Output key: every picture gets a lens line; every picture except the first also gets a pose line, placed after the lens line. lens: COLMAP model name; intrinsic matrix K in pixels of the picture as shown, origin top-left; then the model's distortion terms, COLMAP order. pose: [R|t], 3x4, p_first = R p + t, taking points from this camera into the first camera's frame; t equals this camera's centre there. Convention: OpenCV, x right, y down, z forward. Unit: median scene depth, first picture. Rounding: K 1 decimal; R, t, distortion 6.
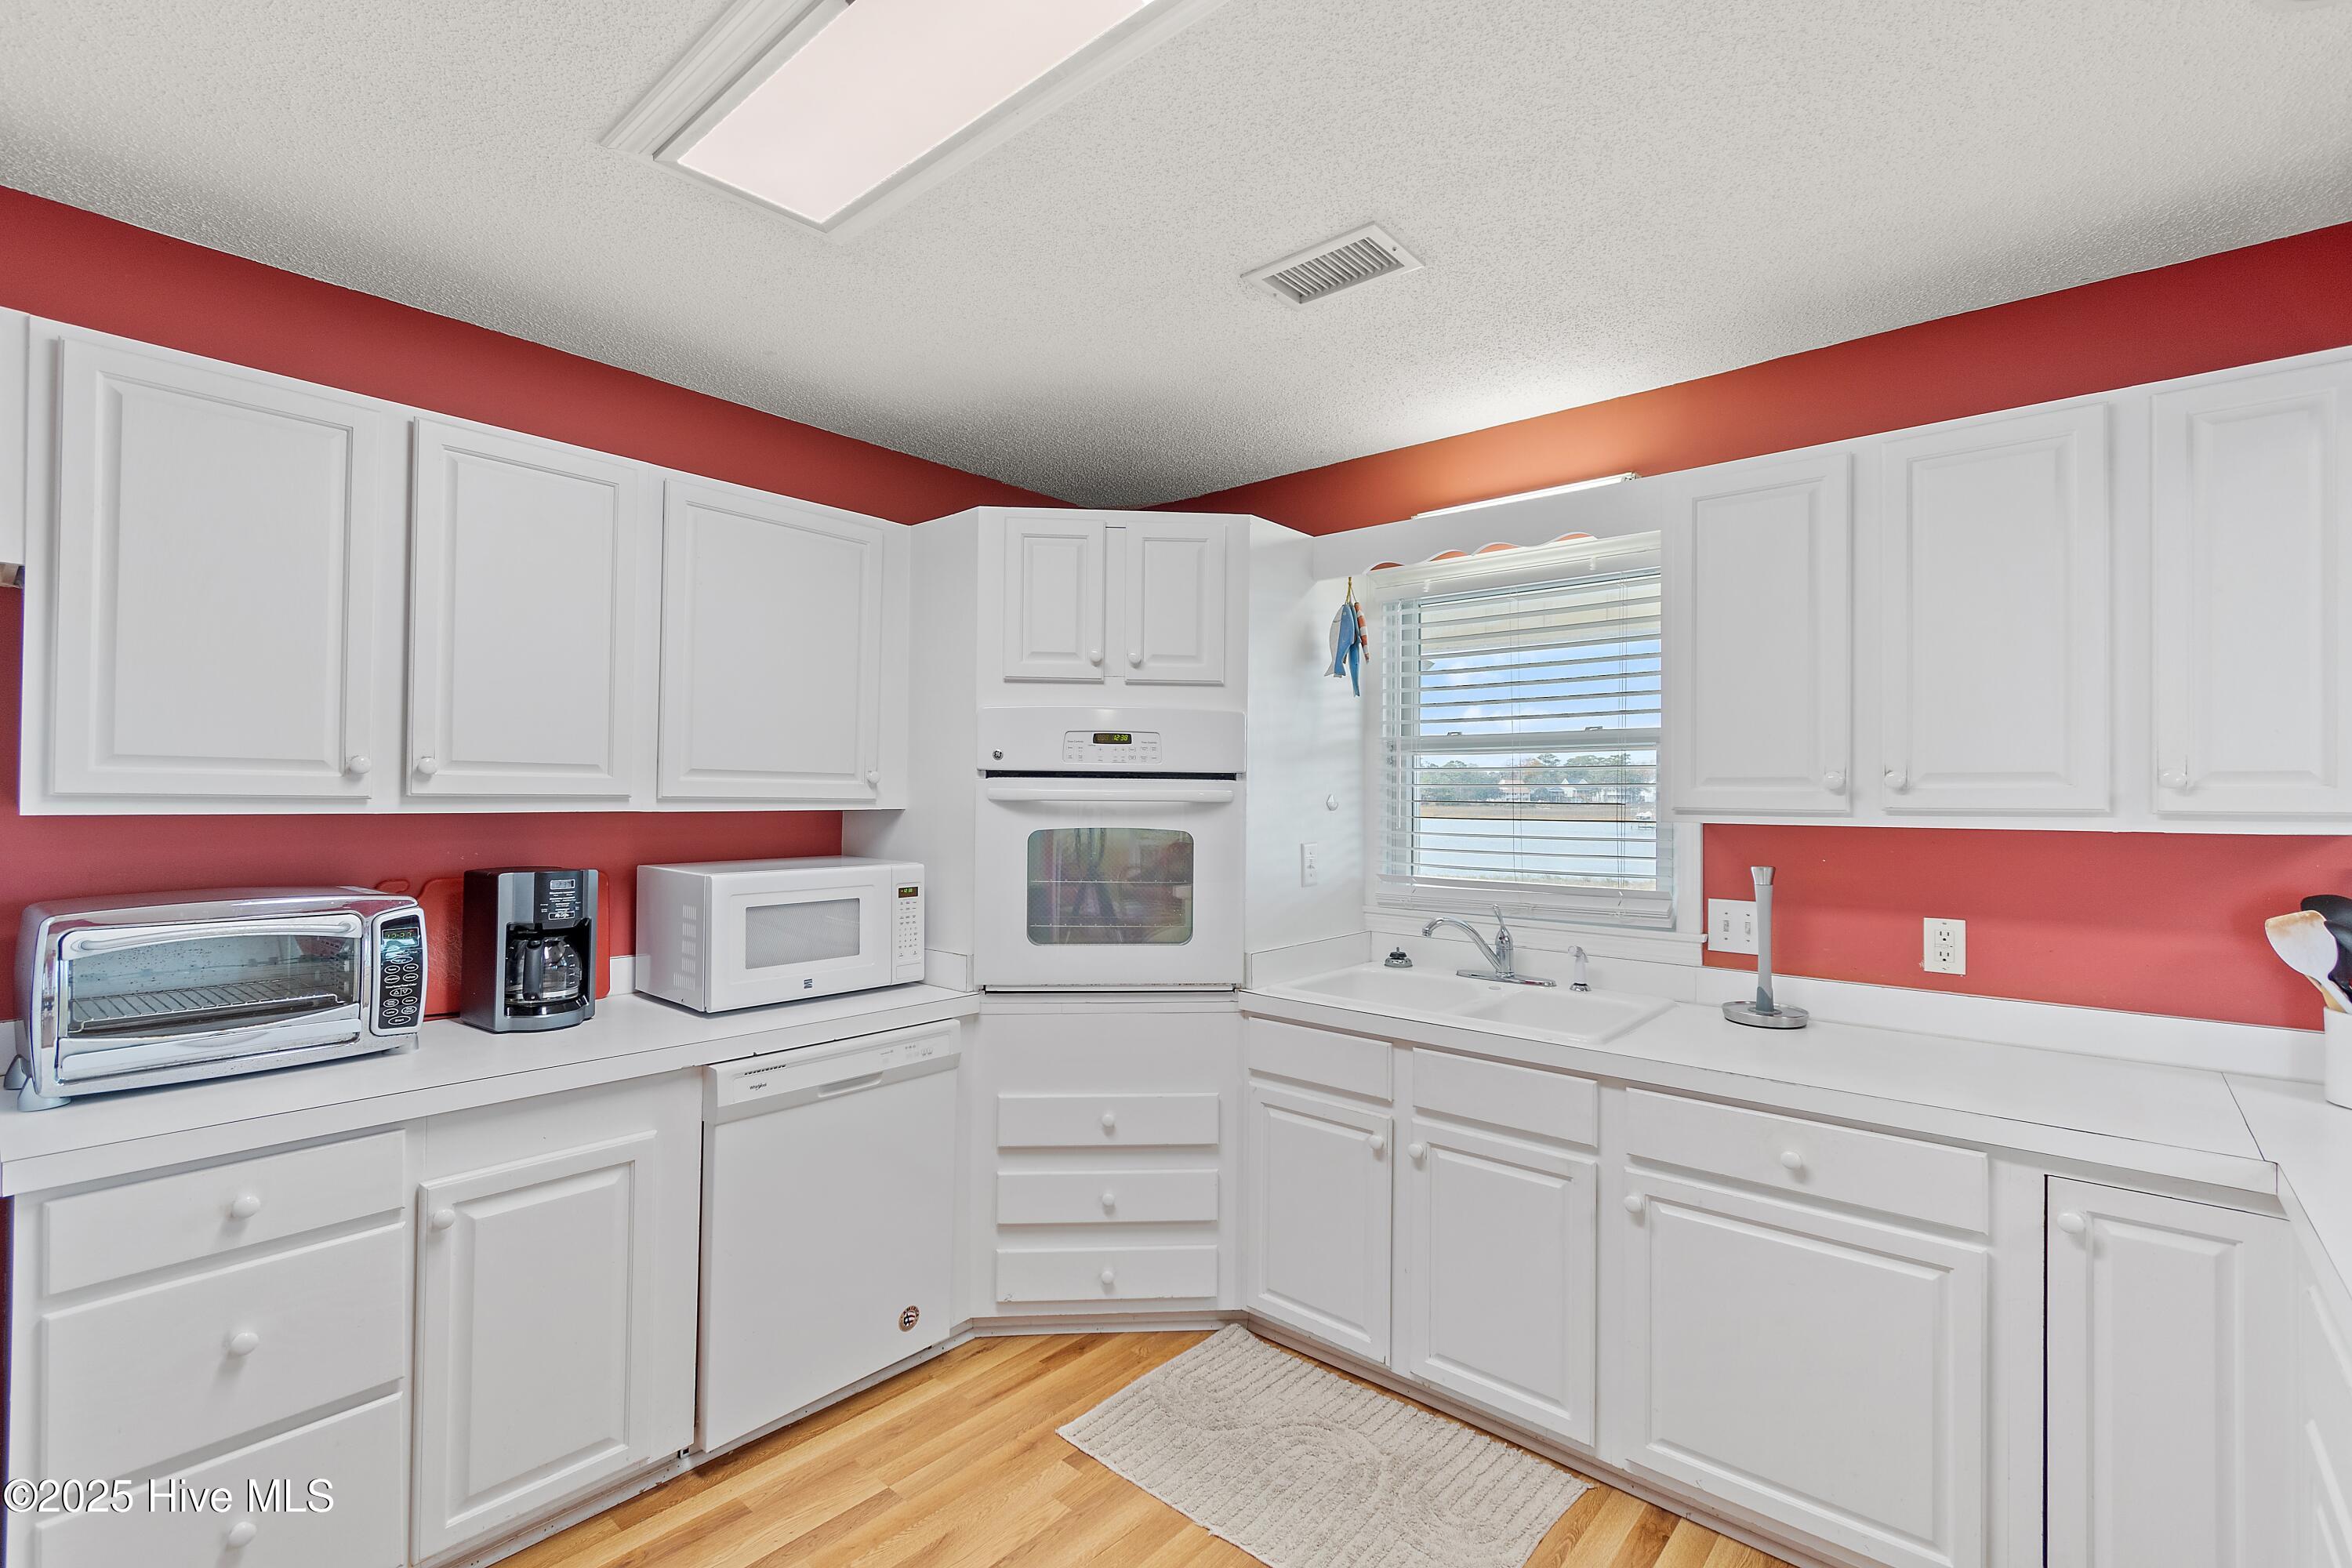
lens RADIAL K [[1030.1, 0, 1172.0], [0, 1030.1, 786.2], [0, 0, 1]] dist [-0.002546, 0.000799]
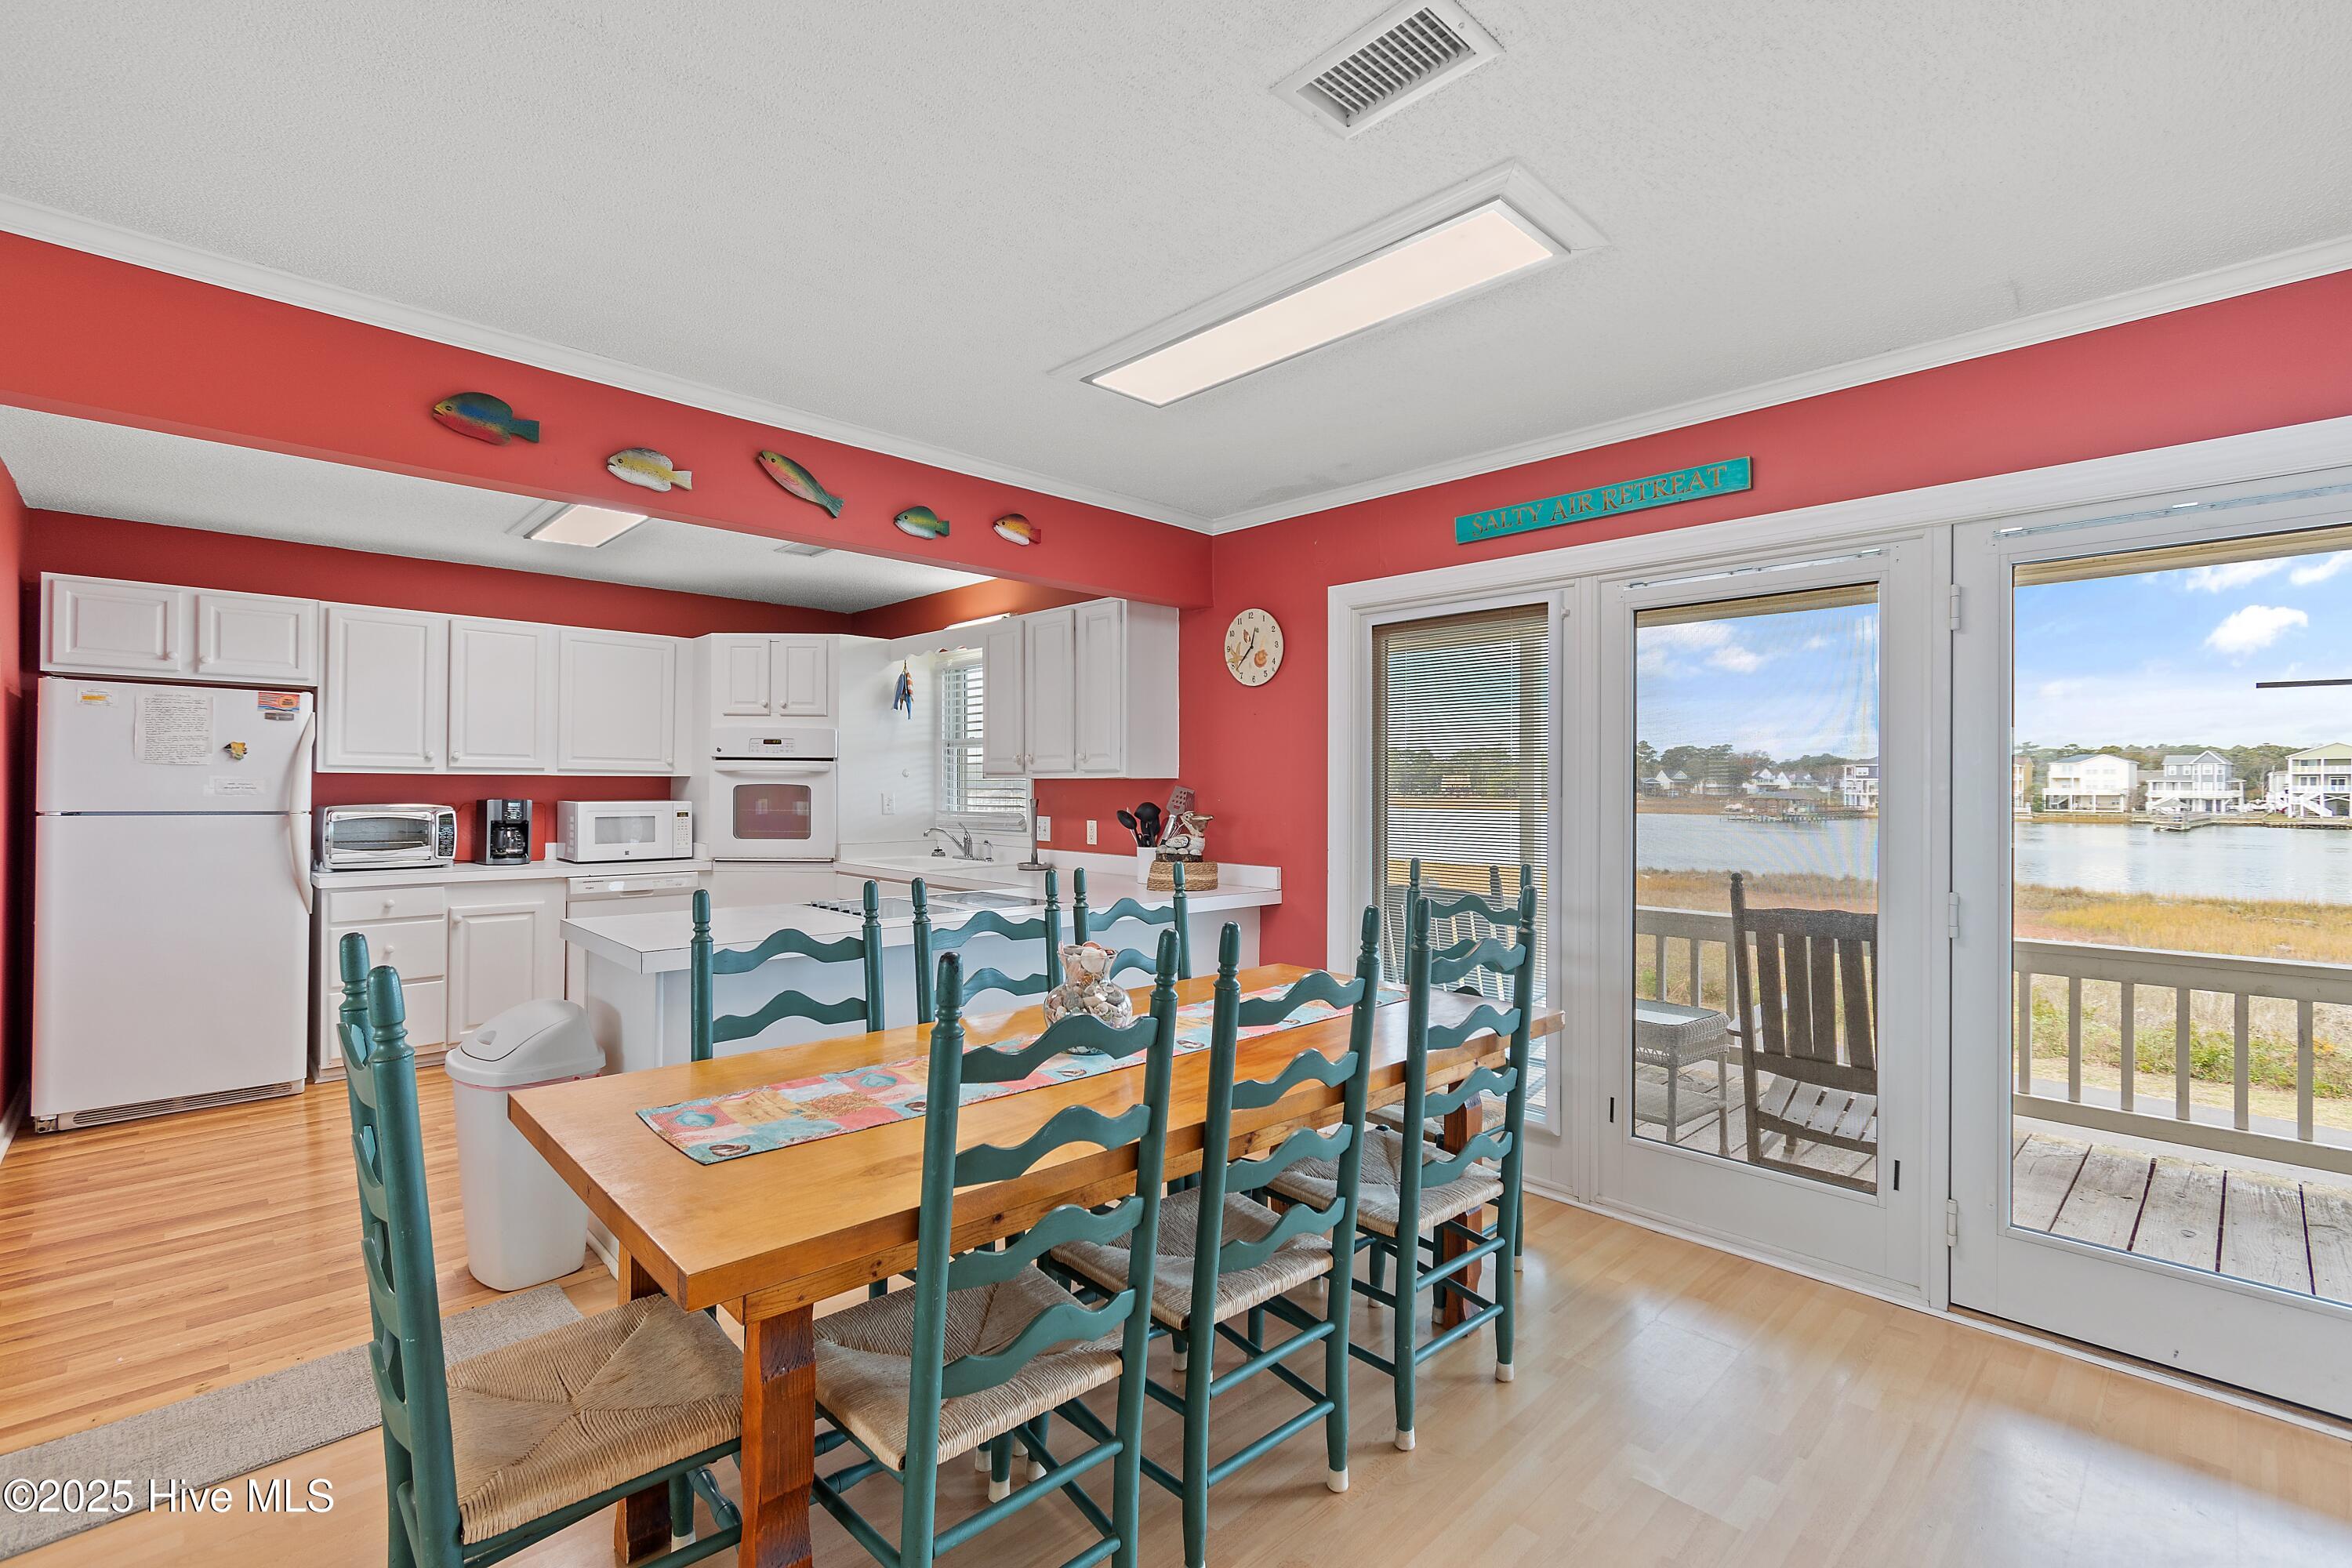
lens RADIAL K [[1030.1, 0, 1179.9], [0, 1030.1, 781.4], [0, 0, 1]] dist [-0.002546, 0.000799]
pose [[0.997140, -0.001183, -0.075570, 1.027207], [0.001537, 0.999988, 0.004633, 0.029542], [0.075564, -0.004736, 0.997130, -1.150429]]
